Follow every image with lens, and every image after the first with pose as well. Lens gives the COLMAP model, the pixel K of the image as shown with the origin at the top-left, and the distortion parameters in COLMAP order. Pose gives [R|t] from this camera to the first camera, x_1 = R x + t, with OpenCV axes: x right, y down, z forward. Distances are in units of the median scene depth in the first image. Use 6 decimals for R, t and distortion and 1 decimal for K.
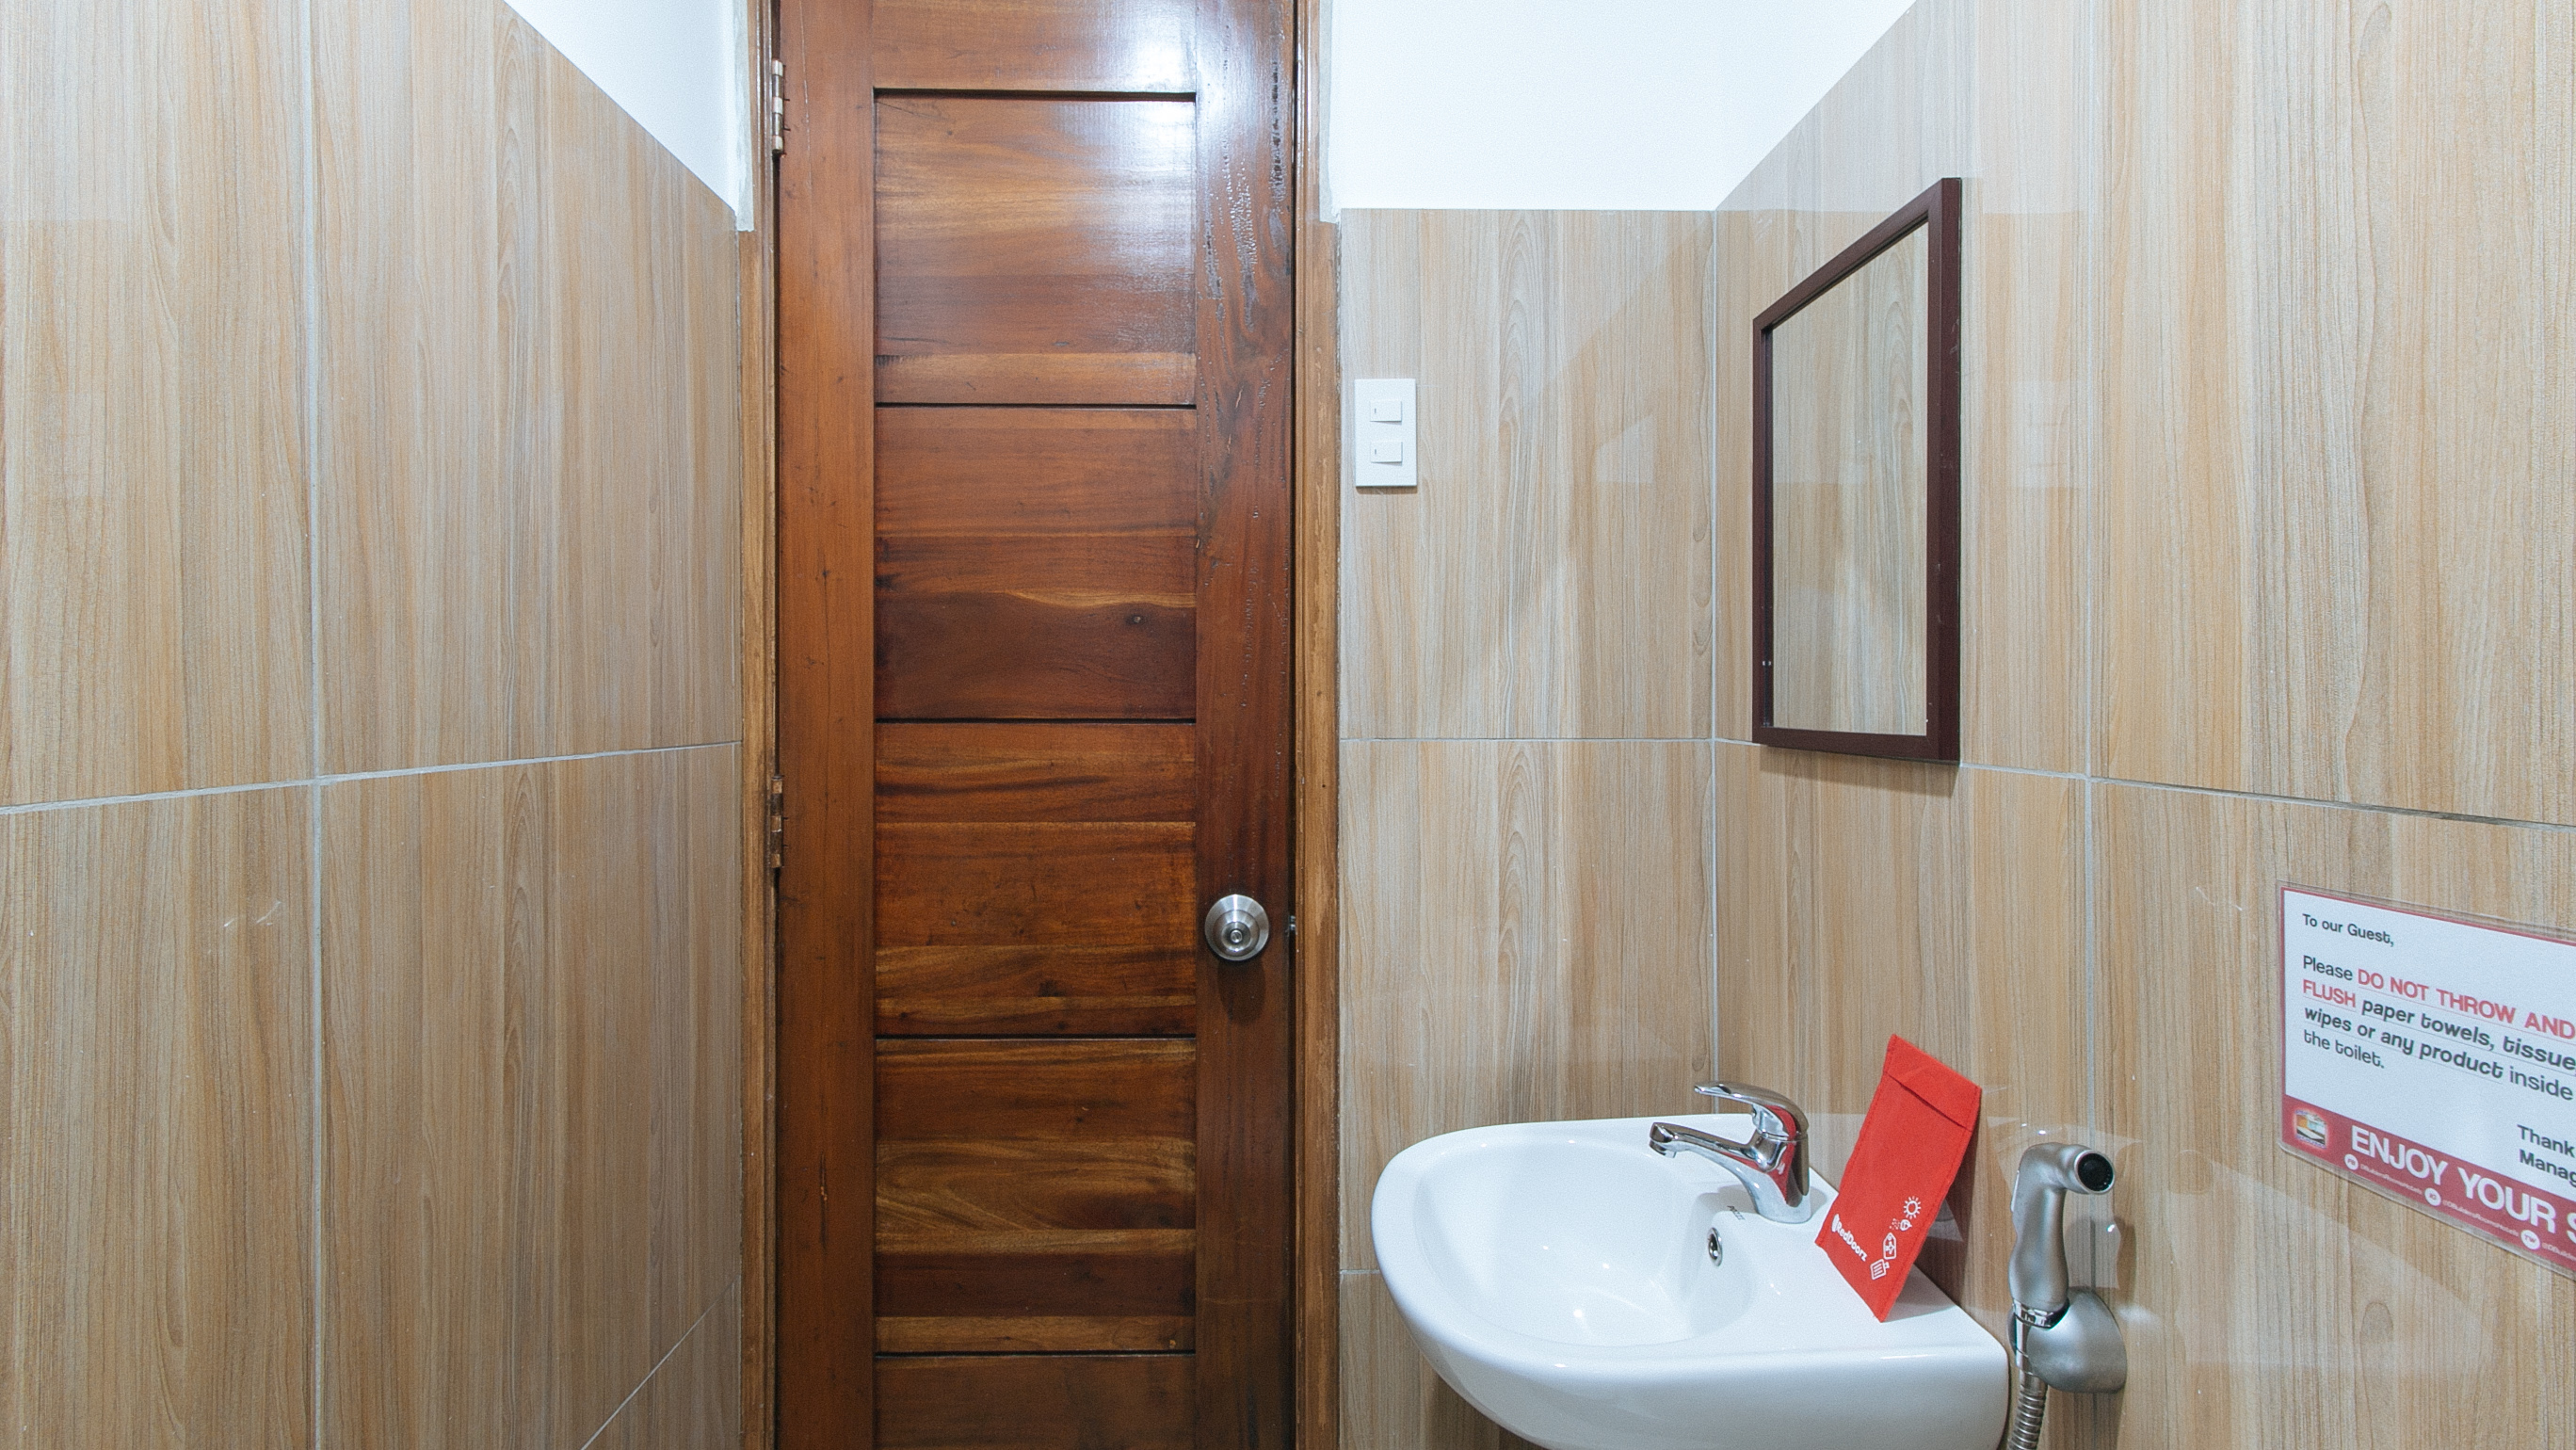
lens RADIAL K [[1233.9, 0, 1290.2], [0, 1233.9, 714.4], [0, 0, 1]] dist [0.002591, 0.000180]
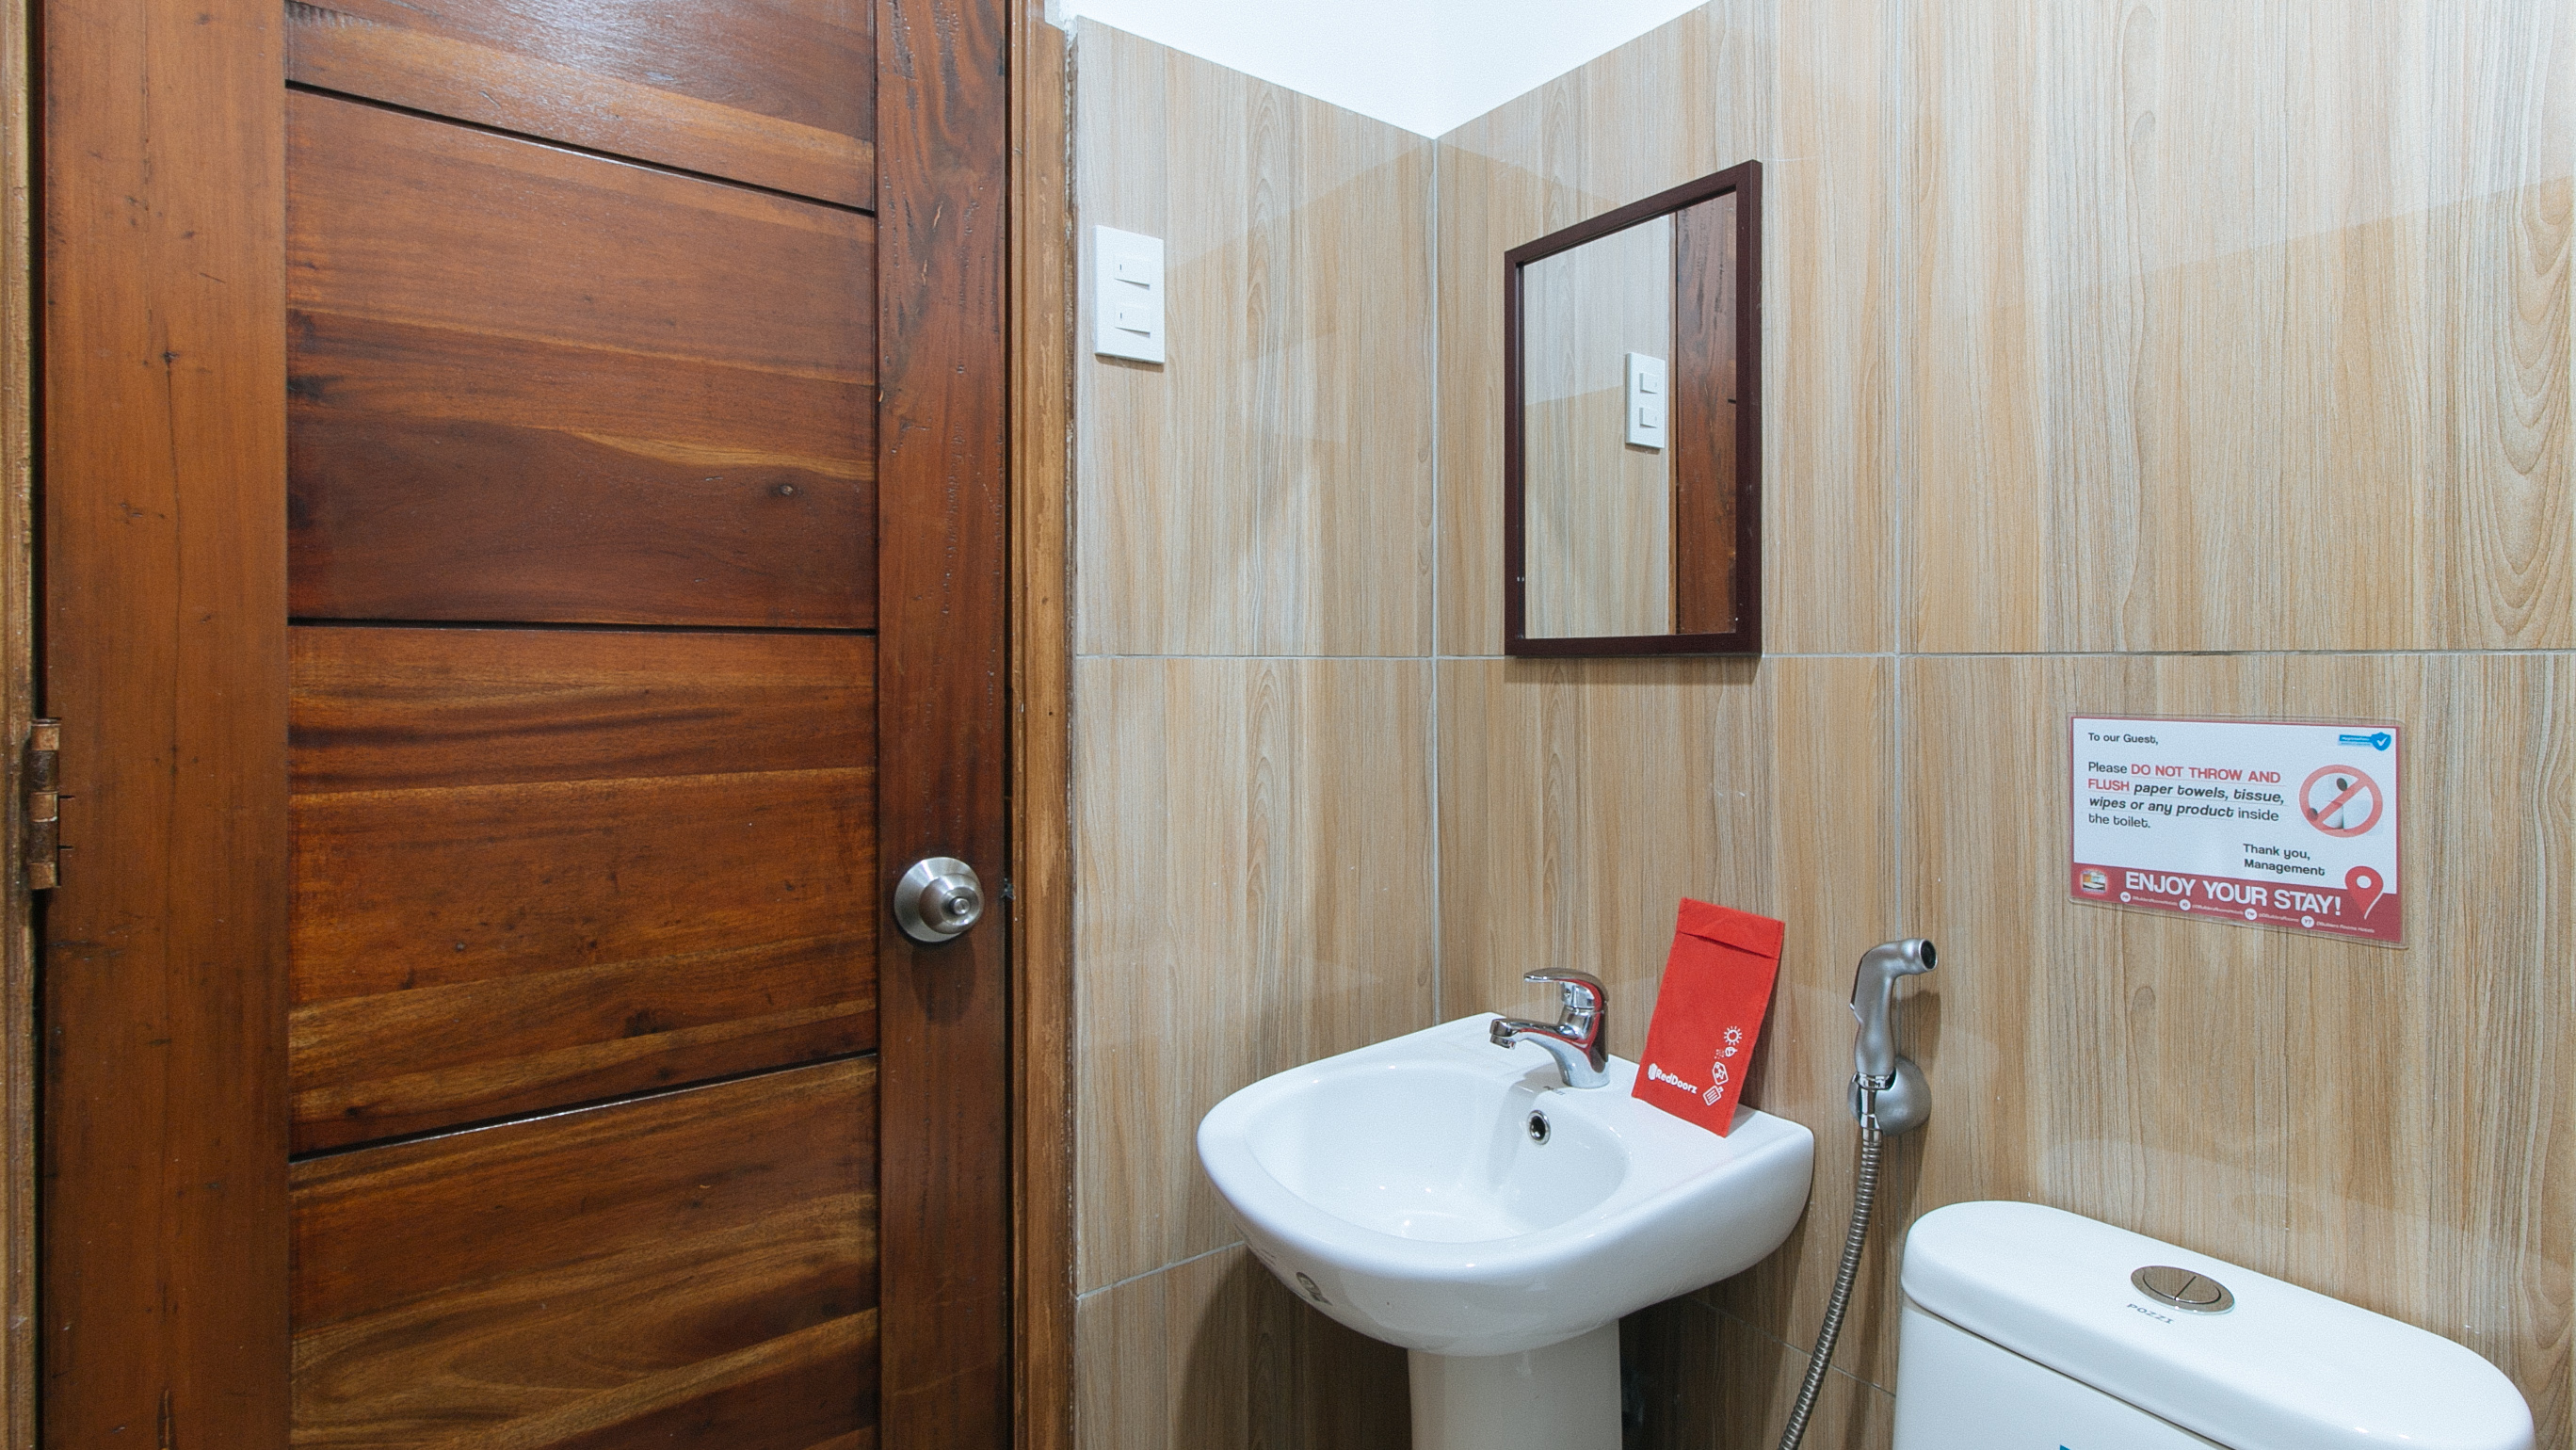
lens RADIAL K [[1368.0, 0, 1290.4], [0, 1368.0, 735.8], [0, 0, 1]] dist [0.001536, 0.001189]
pose [[0.744839, -0.014891, 0.667078, -0.557207], [0.015207, 0.999870, 0.005340, 0.085113], [-0.667071, 0.006167, 0.744969, 0.260726]]
